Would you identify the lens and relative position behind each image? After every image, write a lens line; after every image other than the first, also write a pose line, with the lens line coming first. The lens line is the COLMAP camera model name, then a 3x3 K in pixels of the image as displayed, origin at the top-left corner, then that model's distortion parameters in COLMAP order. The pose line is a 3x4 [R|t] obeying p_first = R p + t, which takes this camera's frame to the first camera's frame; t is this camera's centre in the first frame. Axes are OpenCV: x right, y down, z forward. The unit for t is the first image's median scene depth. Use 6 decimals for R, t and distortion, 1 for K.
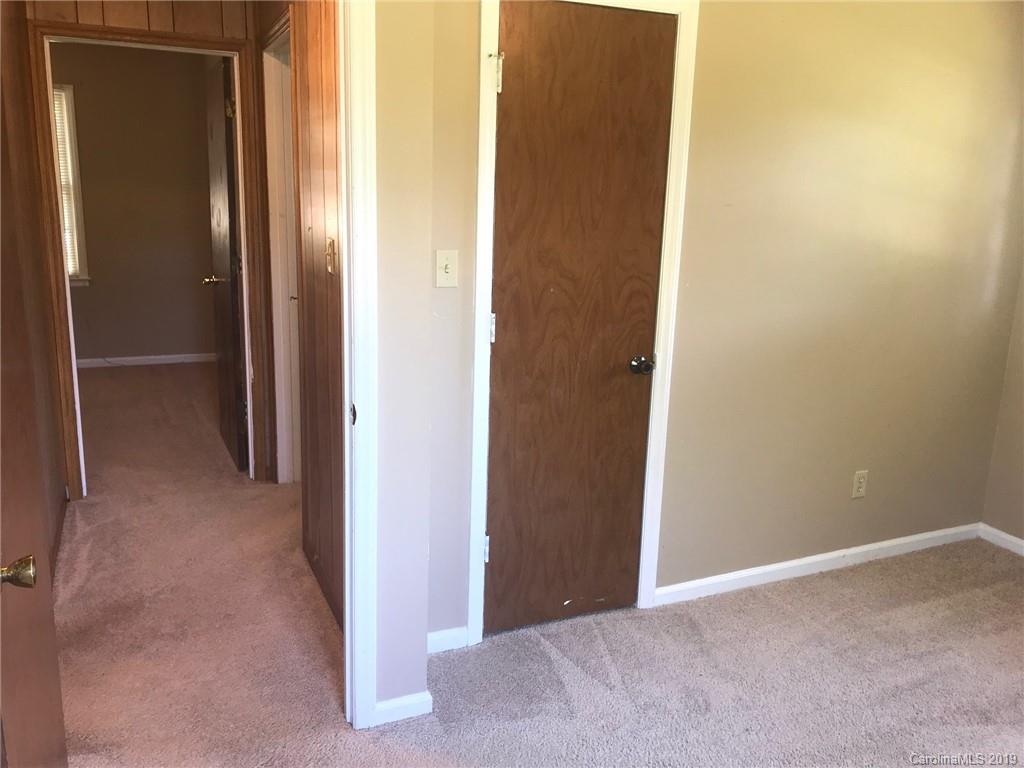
lens RADIAL K [[839.7, 0, 510.5], [0, 839.7, 360.7], [0, 0, 1]] dist [0.016315, -0.011699]
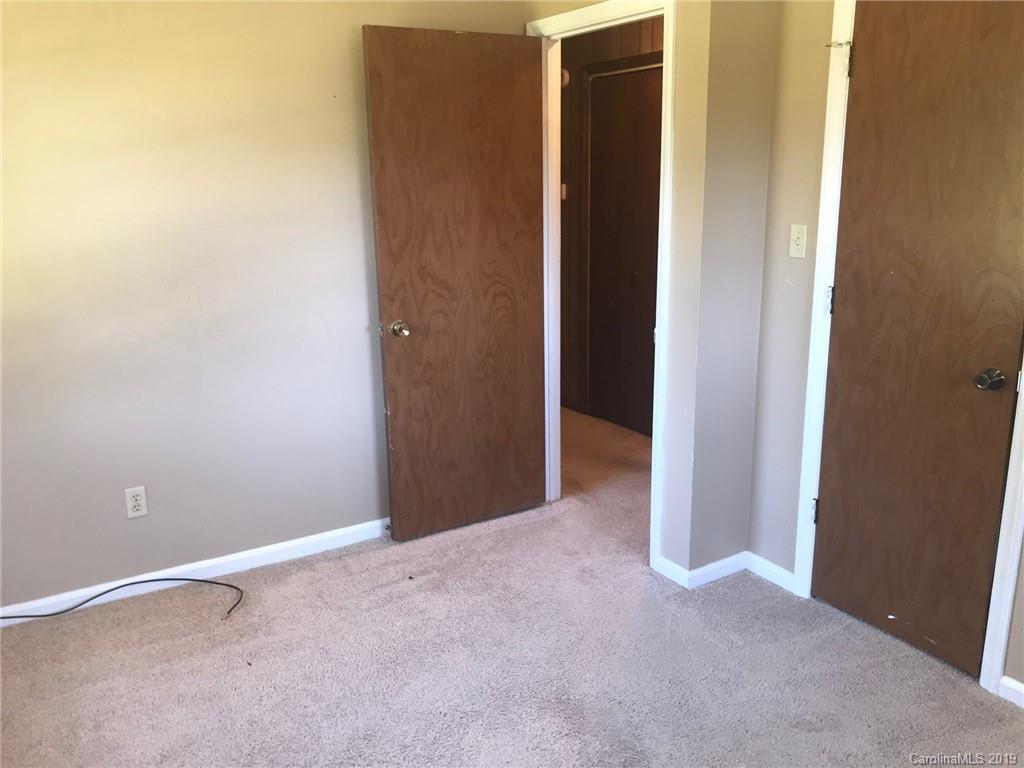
lens RADIAL K [[839.7, 0, 512.1], [0, 839.7, 385.2], [0, 0, 1]] dist [0.016315, -0.011699]
pose [[0.124473, 0.214169, -0.968833, 0.919646], [-0.175722, 0.965751, 0.190912, -0.065931], [0.976539, 0.146482, 0.157844, 0.439825]]
